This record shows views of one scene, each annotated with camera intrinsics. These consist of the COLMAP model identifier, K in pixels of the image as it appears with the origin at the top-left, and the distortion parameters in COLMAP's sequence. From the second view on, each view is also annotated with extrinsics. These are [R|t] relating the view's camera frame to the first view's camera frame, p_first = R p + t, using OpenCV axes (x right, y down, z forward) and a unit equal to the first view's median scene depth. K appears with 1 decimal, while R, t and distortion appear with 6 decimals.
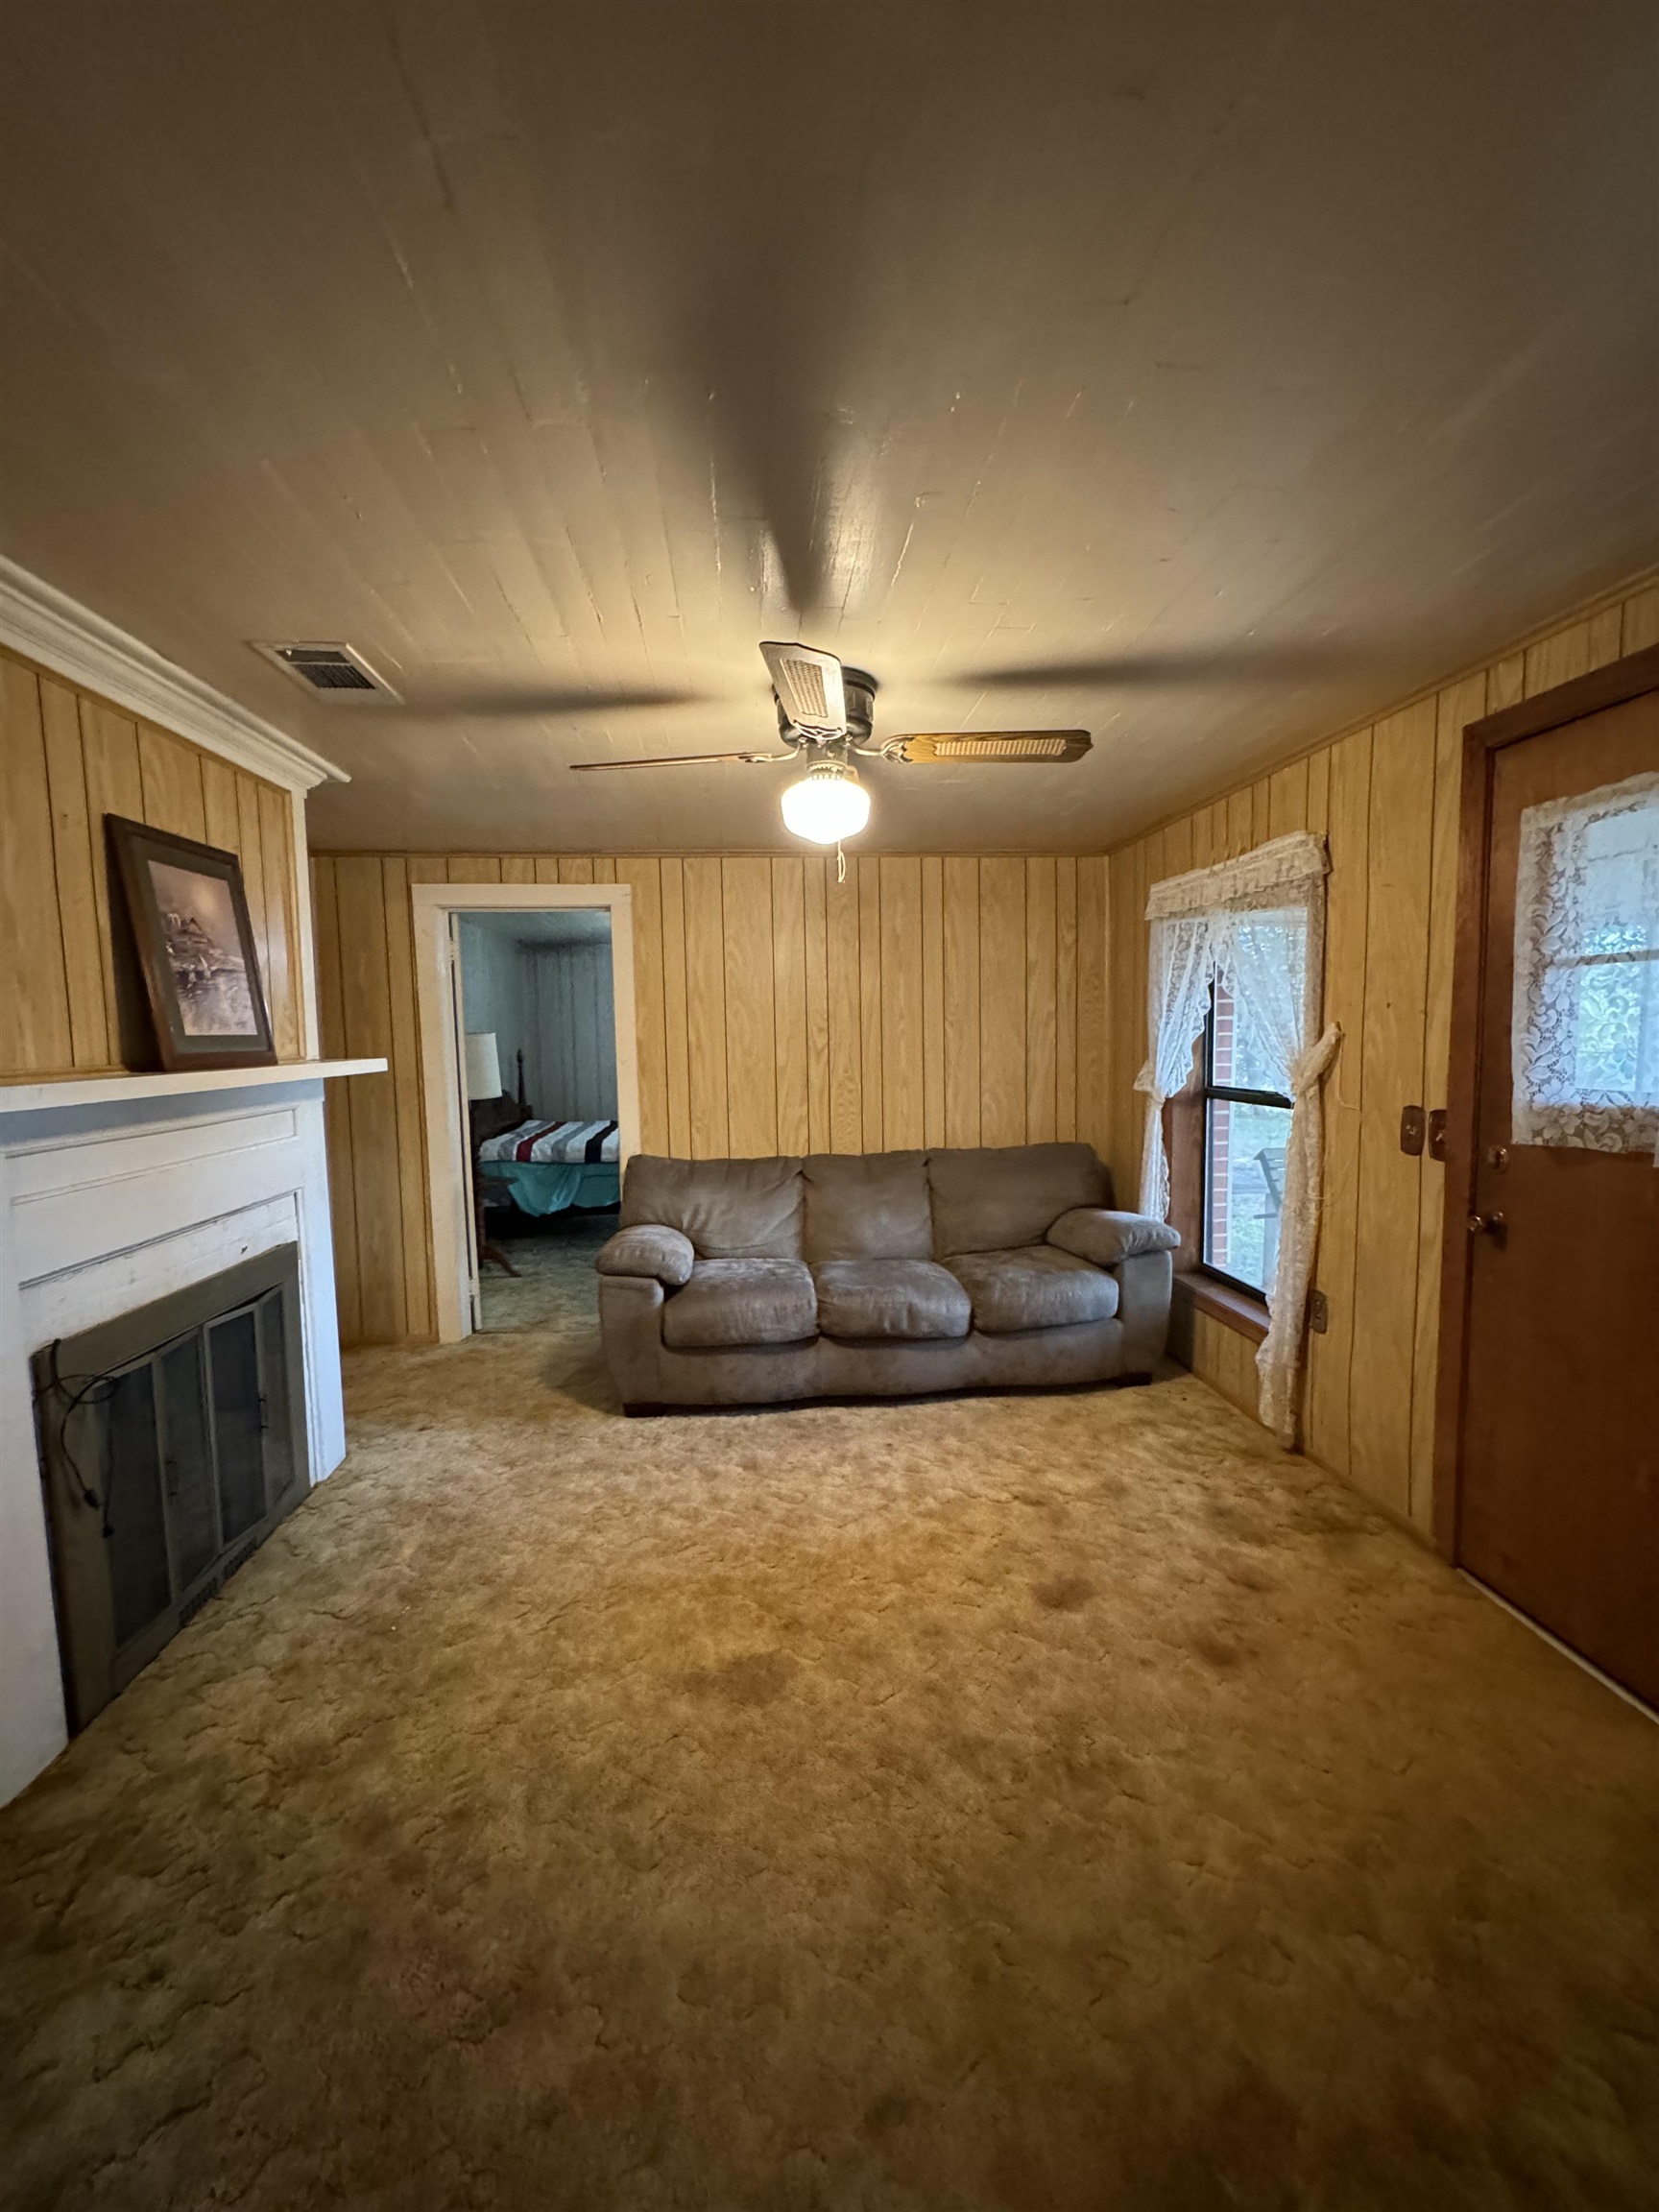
lens RADIAL K [[880.0, 0, 829.0], [0, 880.0, 1102.9], [0, 0, 1]] dist [-0.002462, -0.000126]
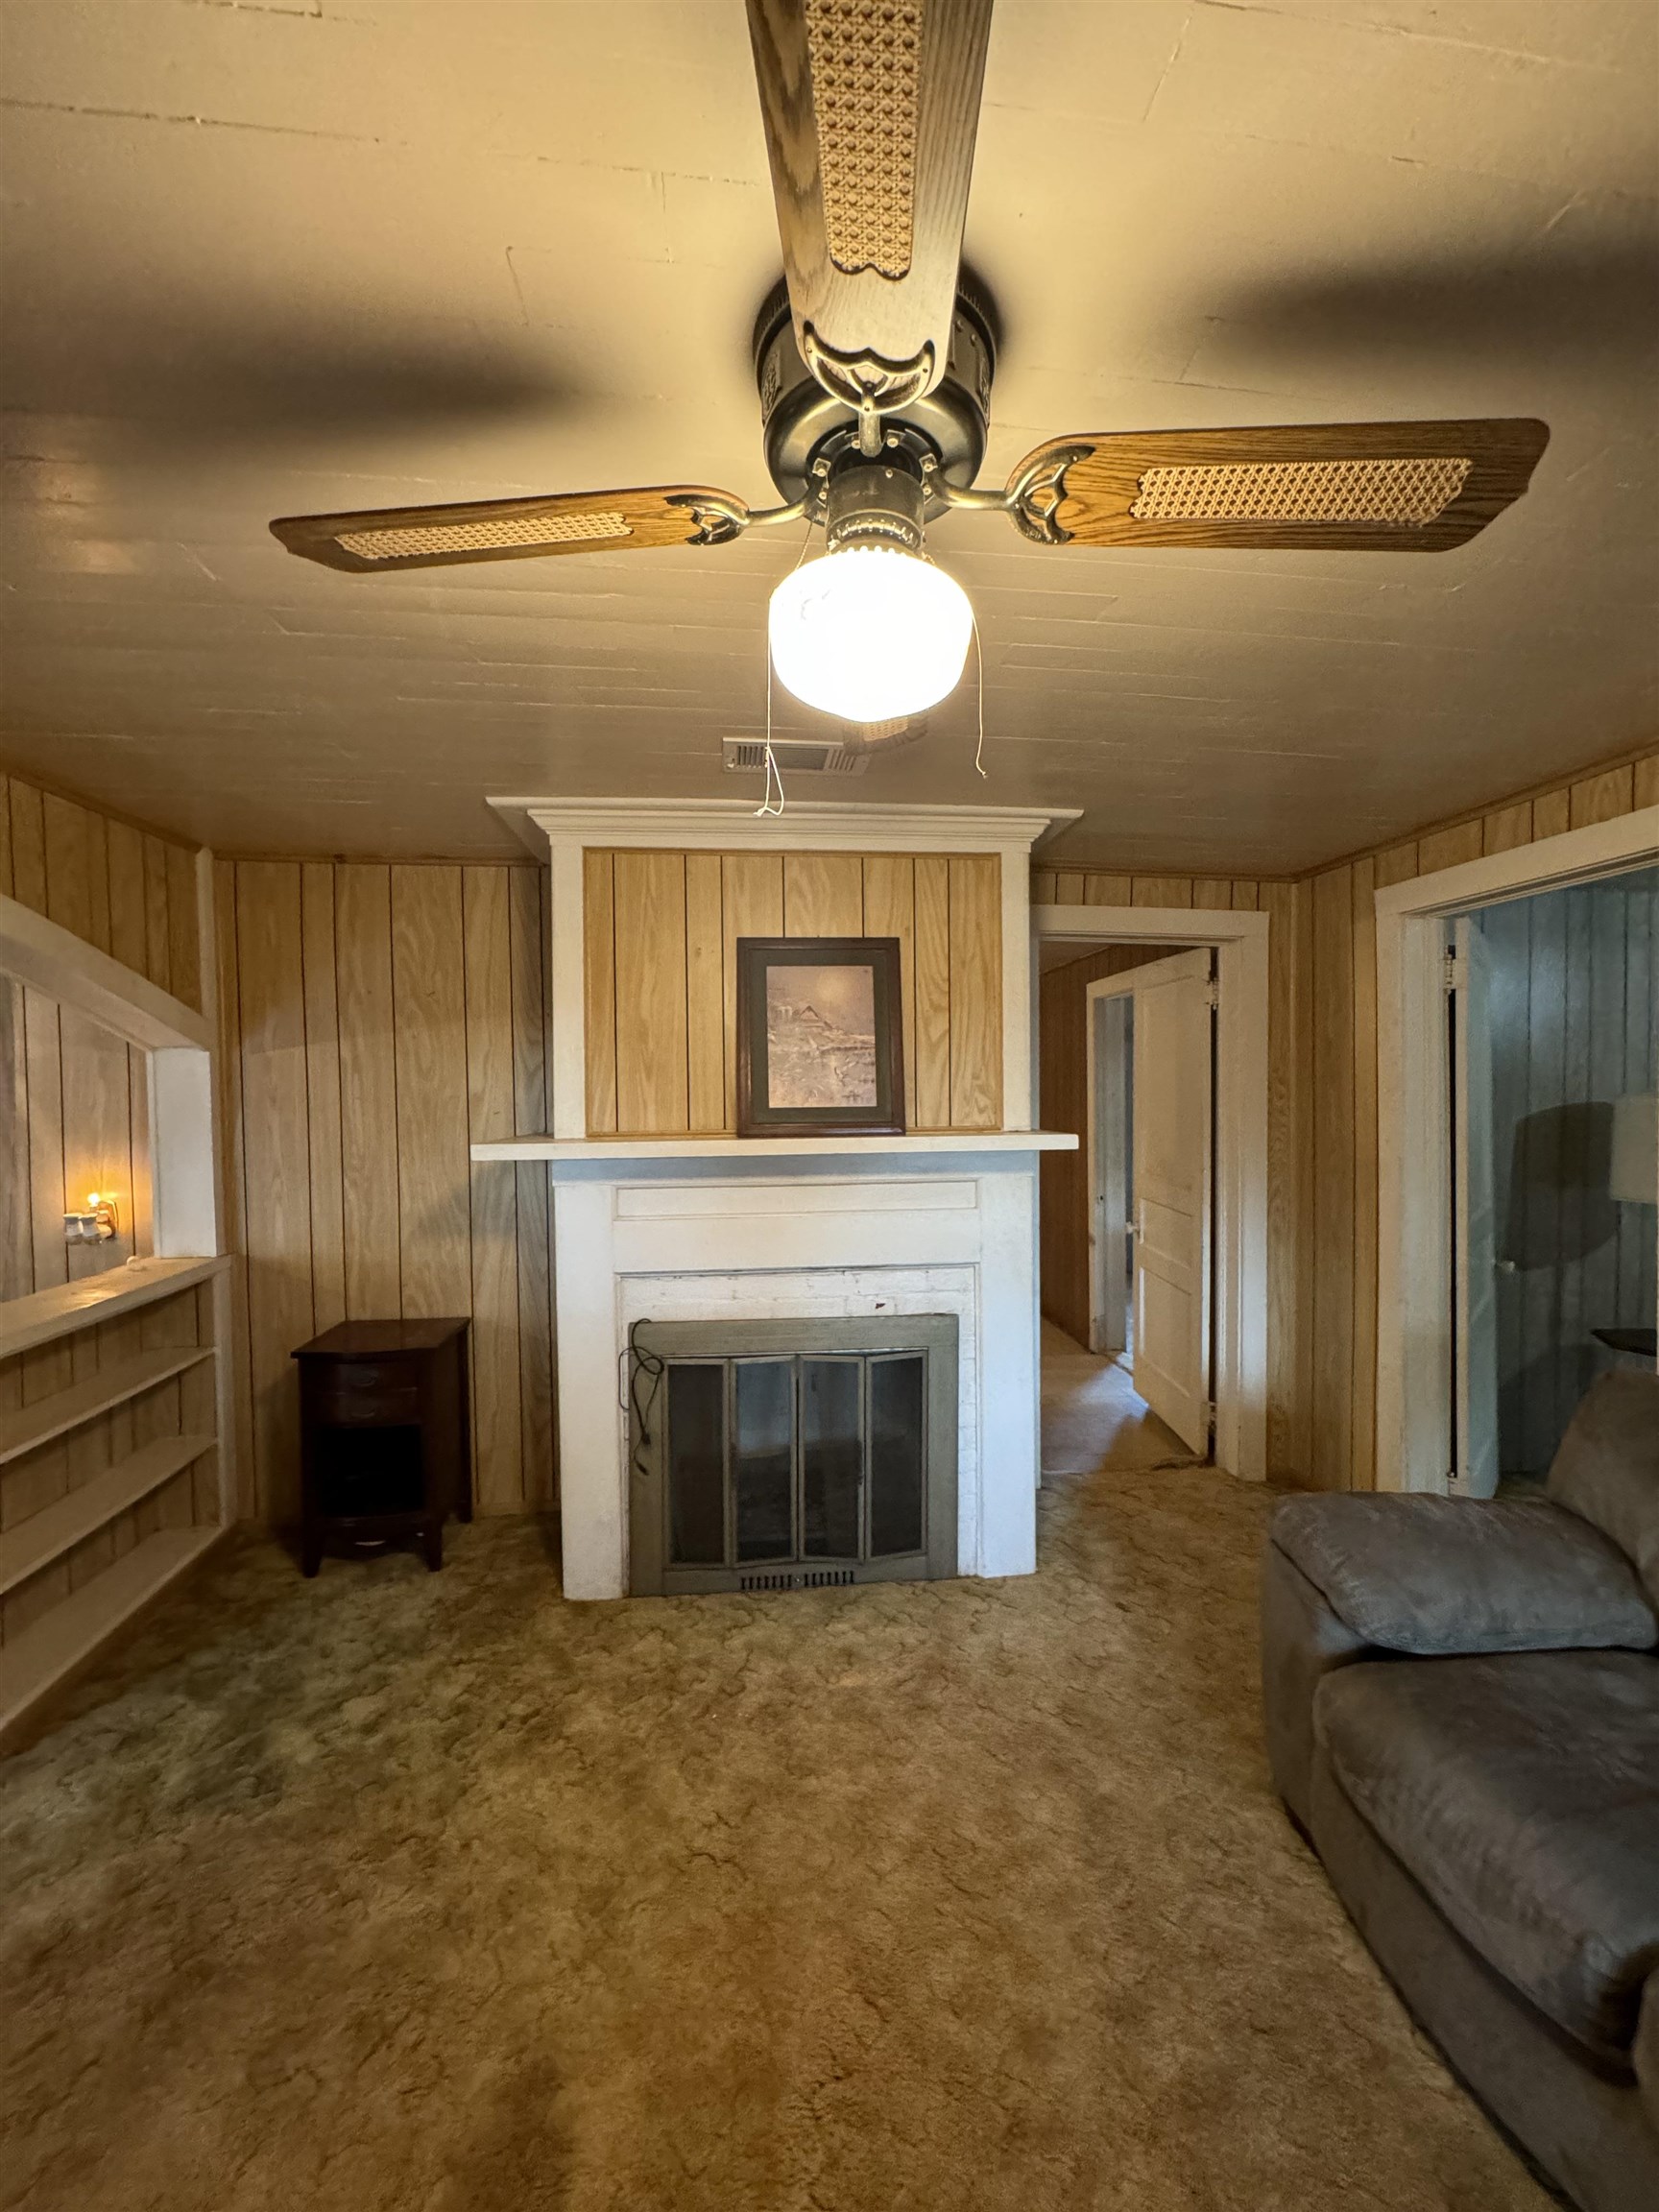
lens RADIAL K [[880.0, 0, 829.0], [0, 880.0, 1102.9], [0, 0, 1]] dist [-0.002462, -0.000126]
pose [[0.011778, 0.038511, -0.999189, 0.356579], [-0.072947, 0.996629, 0.037553, -0.103280], [0.997266, 0.072446, 0.014547, 0.816770]]
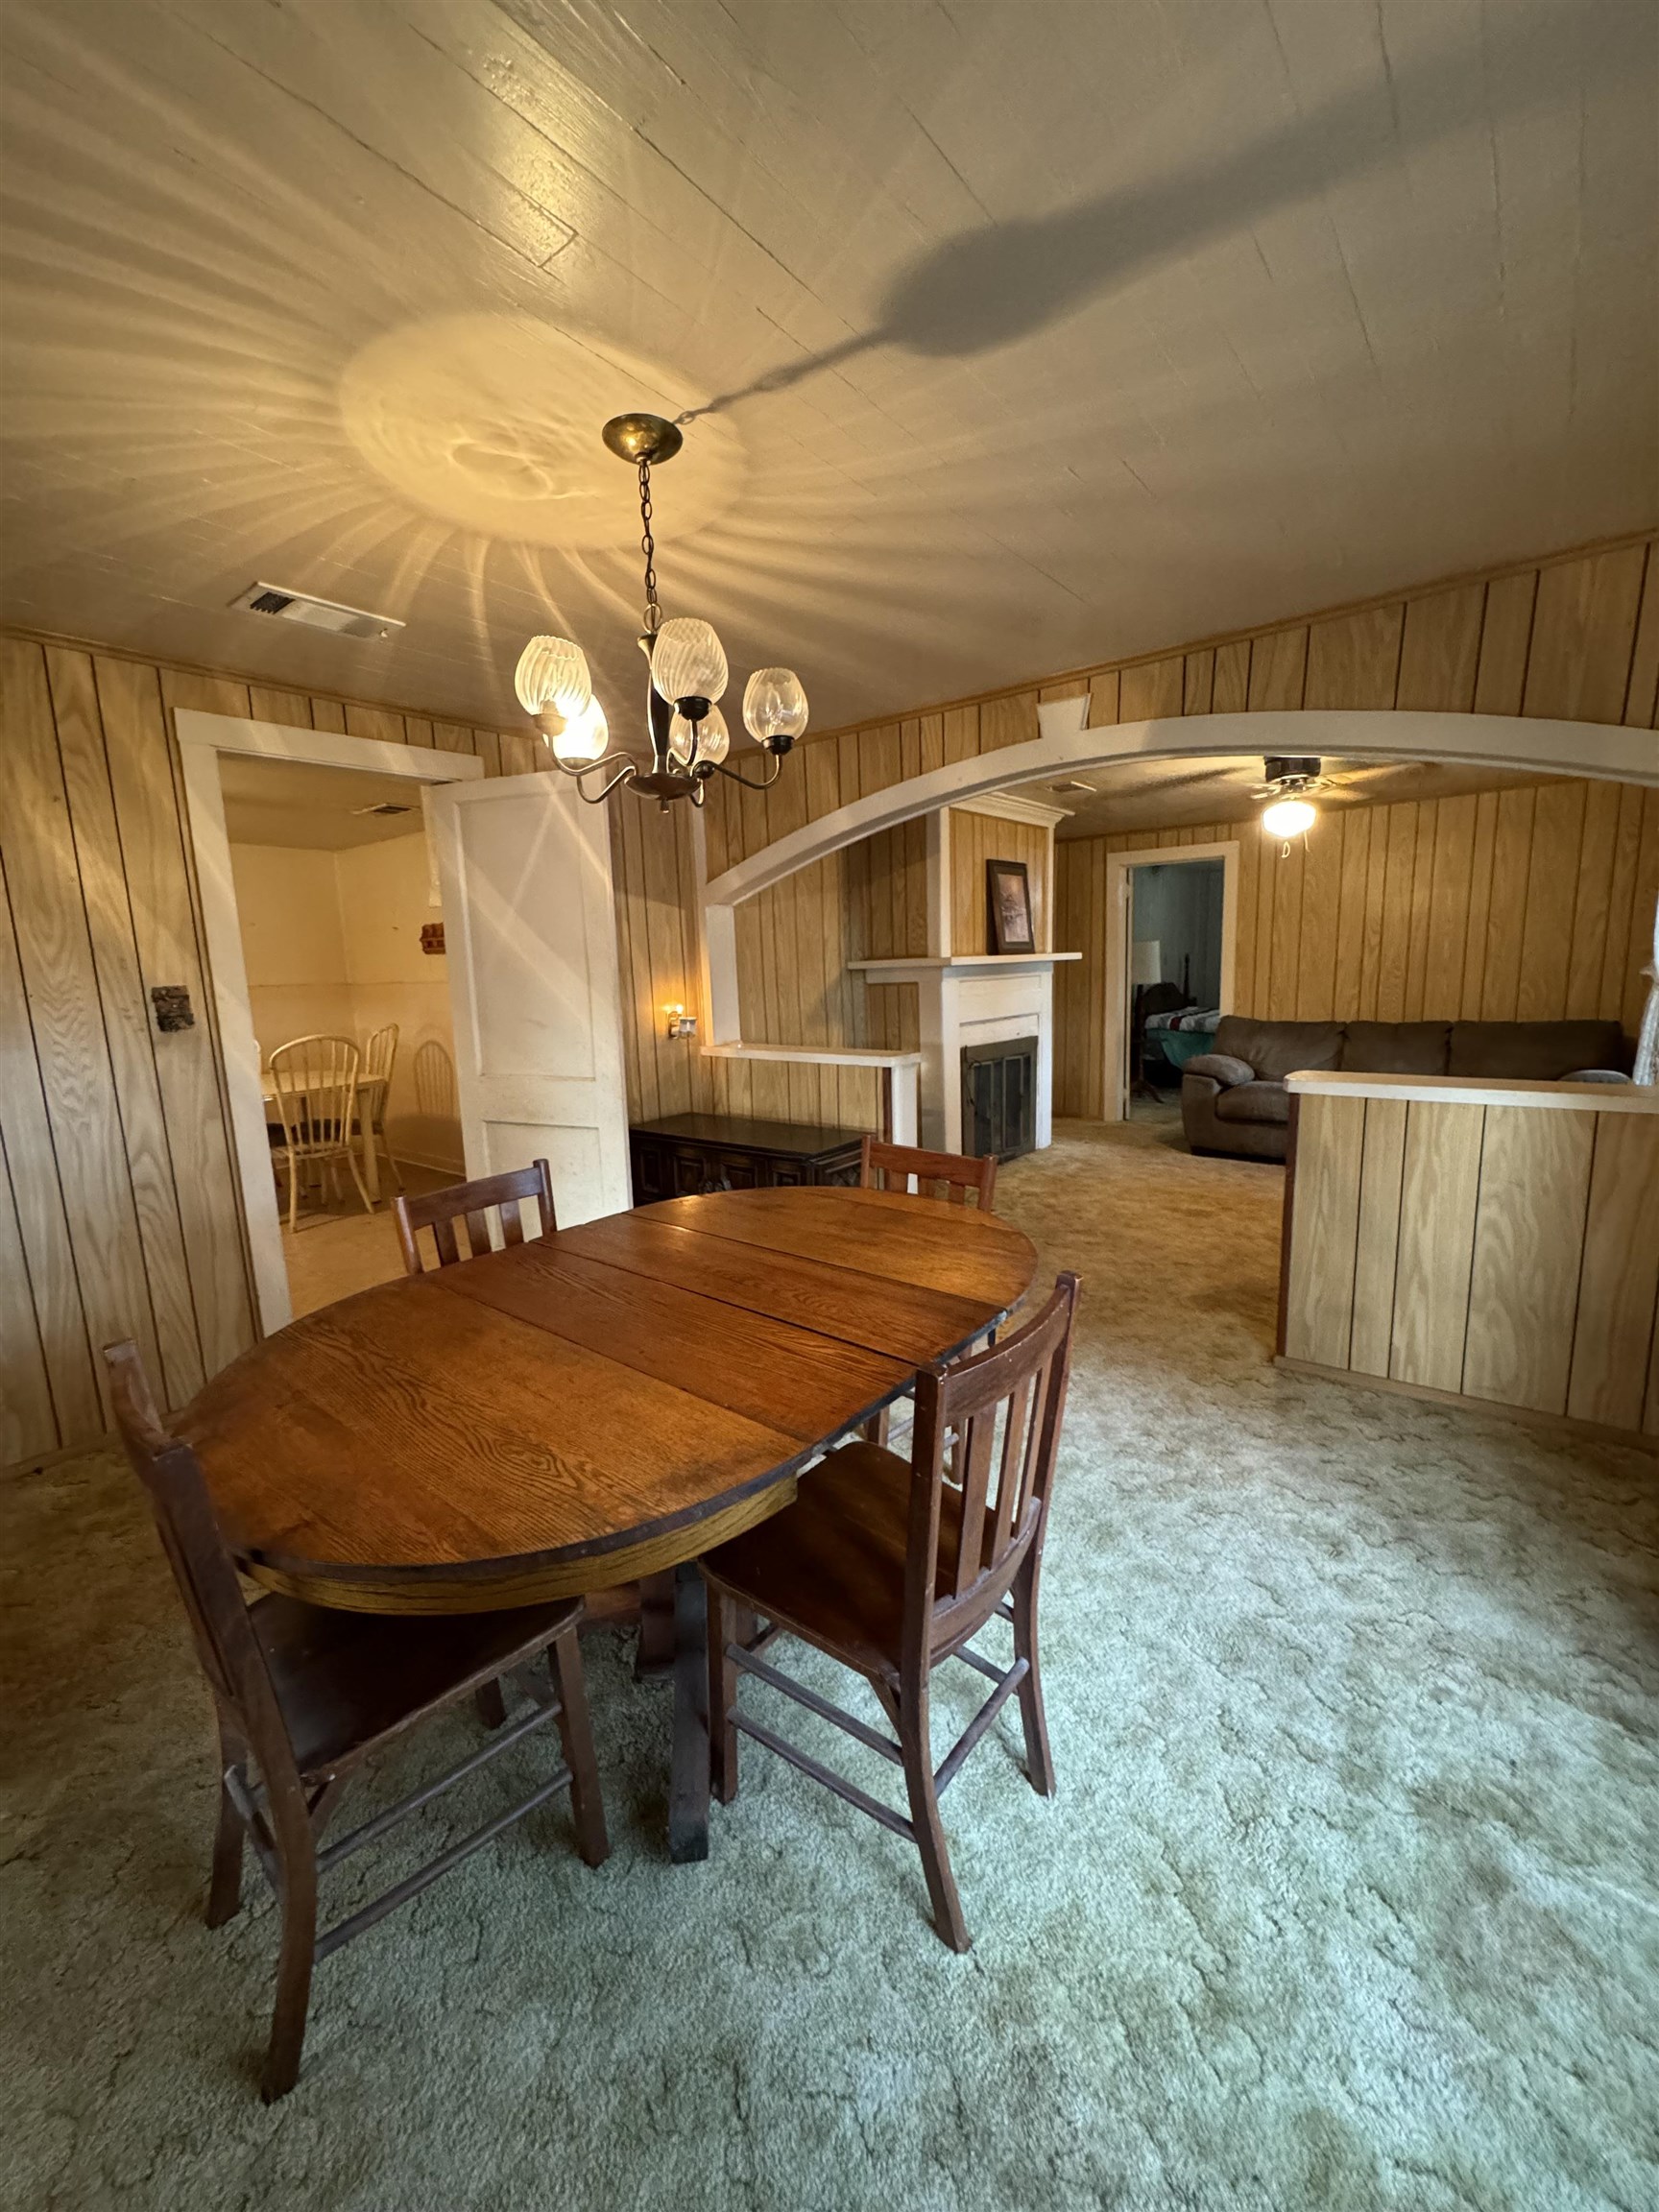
lens RADIAL K [[880.0, 0, 829.0], [0, 880.0, 1102.9], [0, 0, 1]] dist [-0.002462, -0.000126]
pose [[0.714955, 0.103887, -0.691409, 0.565112], [-0.036921, 0.993130, 0.111043, 0.097706], [0.698195, -0.053863, 0.713879, -0.951798]]
